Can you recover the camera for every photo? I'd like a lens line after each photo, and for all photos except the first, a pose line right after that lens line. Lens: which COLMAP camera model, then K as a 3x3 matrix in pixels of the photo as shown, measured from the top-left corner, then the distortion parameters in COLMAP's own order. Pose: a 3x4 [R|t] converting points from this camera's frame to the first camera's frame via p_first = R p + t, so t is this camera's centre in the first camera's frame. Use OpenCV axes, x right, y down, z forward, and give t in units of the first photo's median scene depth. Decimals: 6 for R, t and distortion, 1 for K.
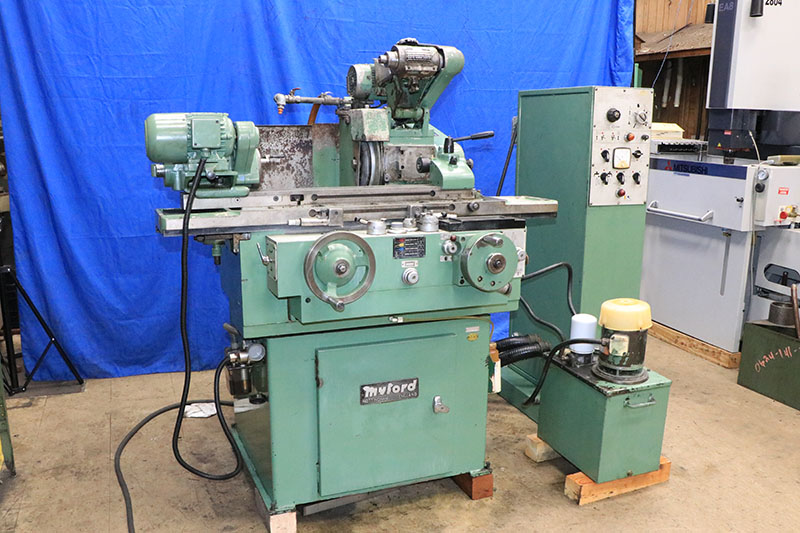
lens RADIAL K [[709.5, 0, 381.4], [0, 709.5, 278.3], [0, 0, 1]] dist [-0.169279, 0.145377]
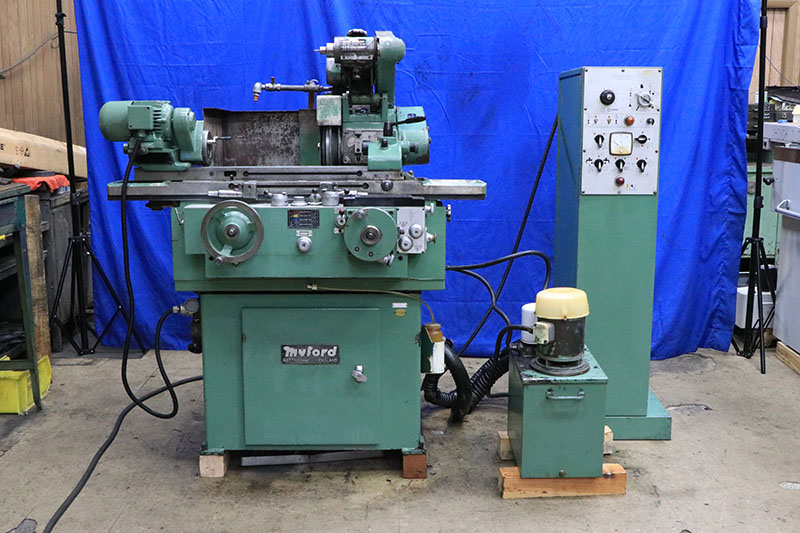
lens RADIAL K [[897.7, 0, 400.0], [0, 897.7, 266.5], [0, 0, 1]] dist [-0.086919, 0.031015]
pose [[0.941736, 0.054020, -0.331987, 0.544441], [-0.068667, 0.997109, -0.032538, 0.056177], [0.329270, 0.053439, 0.942723, -0.238208]]
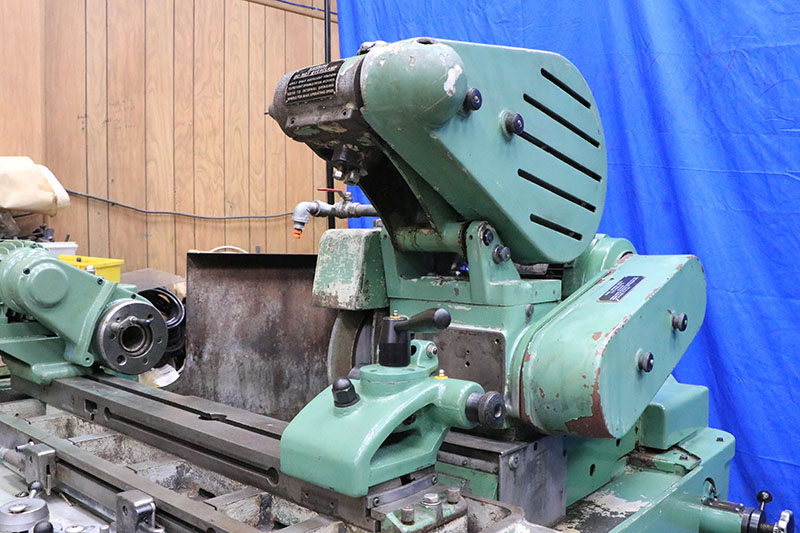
lens RADIAL K [[716.7, 0, 400.0], [0, 716.7, 266.5], [0, 0, 1]] dist [-0.182148, 0.128622]
pose [[0.464918, 0.038302, -0.884525, 0.365460], [-0.184881, 0.981238, -0.054686, -0.195197], [0.865835, 0.188957, 0.463277, 0.807081]]
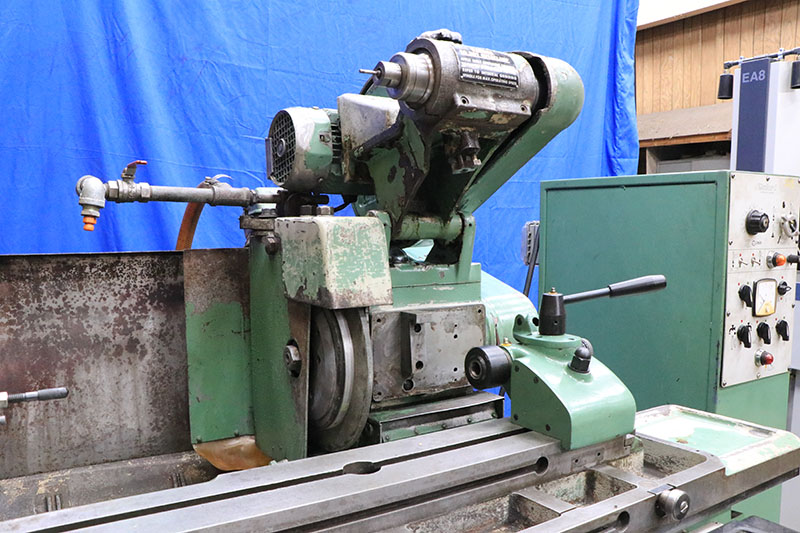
lens RADIAL K [[655.6, 0, 400.8], [0, 655.6, 278.0], [0, 0, 1]] dist [-0.185470, 0.172739]
pose [[0.980514, -0.018084, 0.195615, -0.049664], [0.042245, 0.991868, -0.120057, -0.161629], [-0.191853, 0.125981, 0.973304, 0.643628]]
